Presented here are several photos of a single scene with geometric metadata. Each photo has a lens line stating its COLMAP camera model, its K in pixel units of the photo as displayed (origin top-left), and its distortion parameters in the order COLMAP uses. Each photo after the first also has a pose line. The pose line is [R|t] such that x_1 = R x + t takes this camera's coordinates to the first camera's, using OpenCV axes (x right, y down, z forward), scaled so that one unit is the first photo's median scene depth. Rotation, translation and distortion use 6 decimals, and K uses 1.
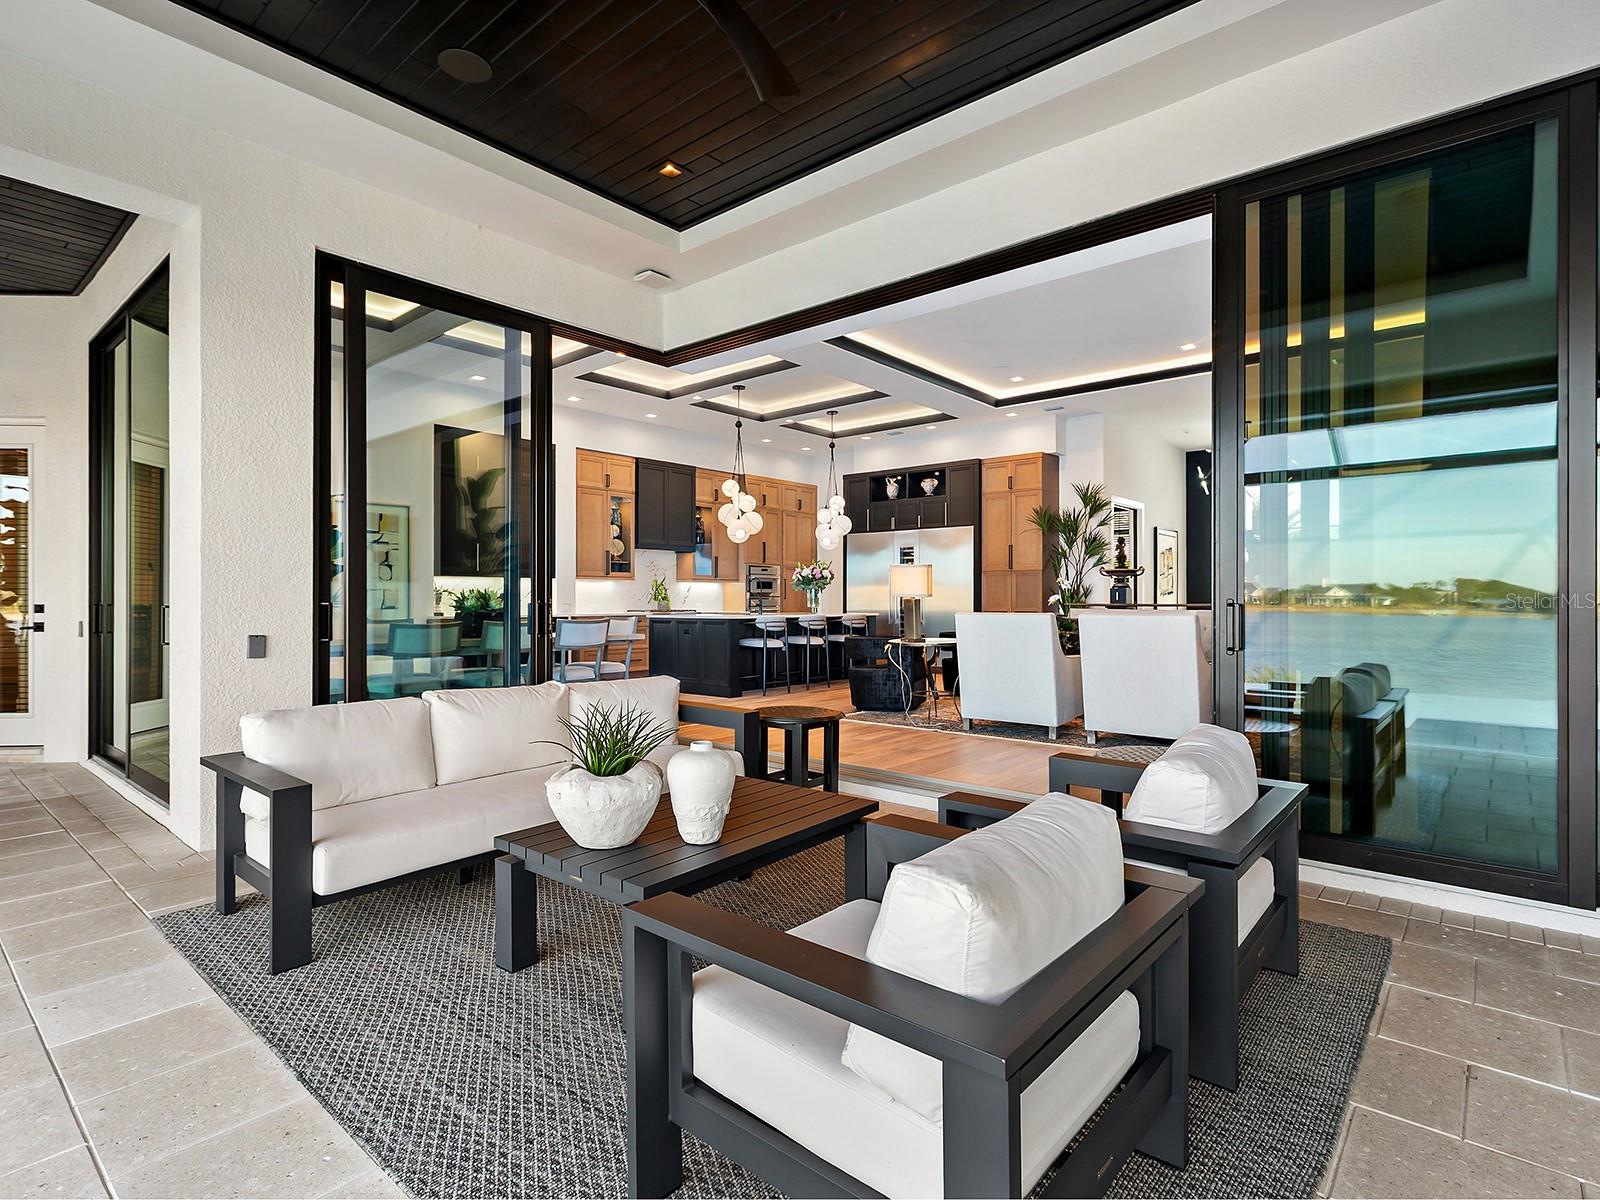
lens RADIAL K [[816.3, 0, 792.3], [0, 816.3, 599.3], [0, 0, 1]] dist [-0.002196, -0.000251]
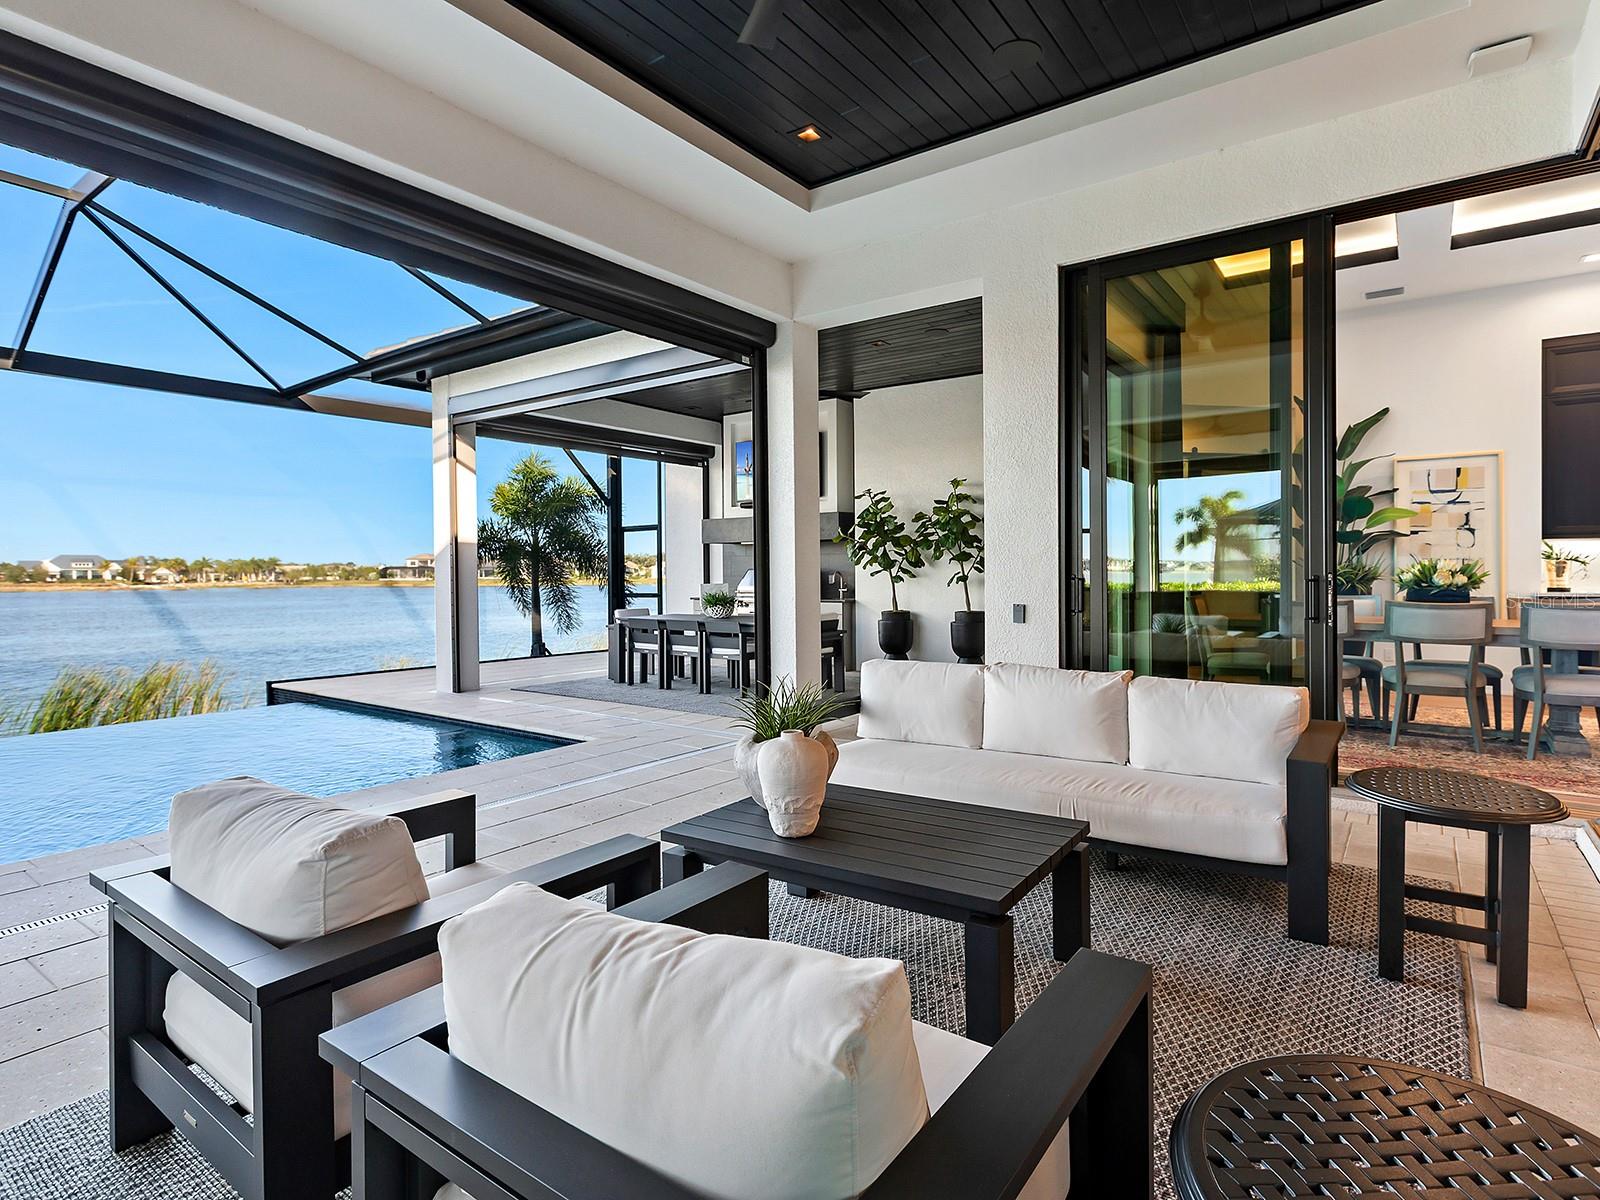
lens RADIAL K [[816.3, 0, 857.7], [0, 816.3, 588.6], [0, 0, 1]] dist [-0.002196, -0.000251]
pose [[0.120054, 0.020503, -0.992556, 0.354584], [0.008187, 0.999732, 0.021641, -0.006090], [0.992734, -0.010725, 0.119854, 0.397566]]
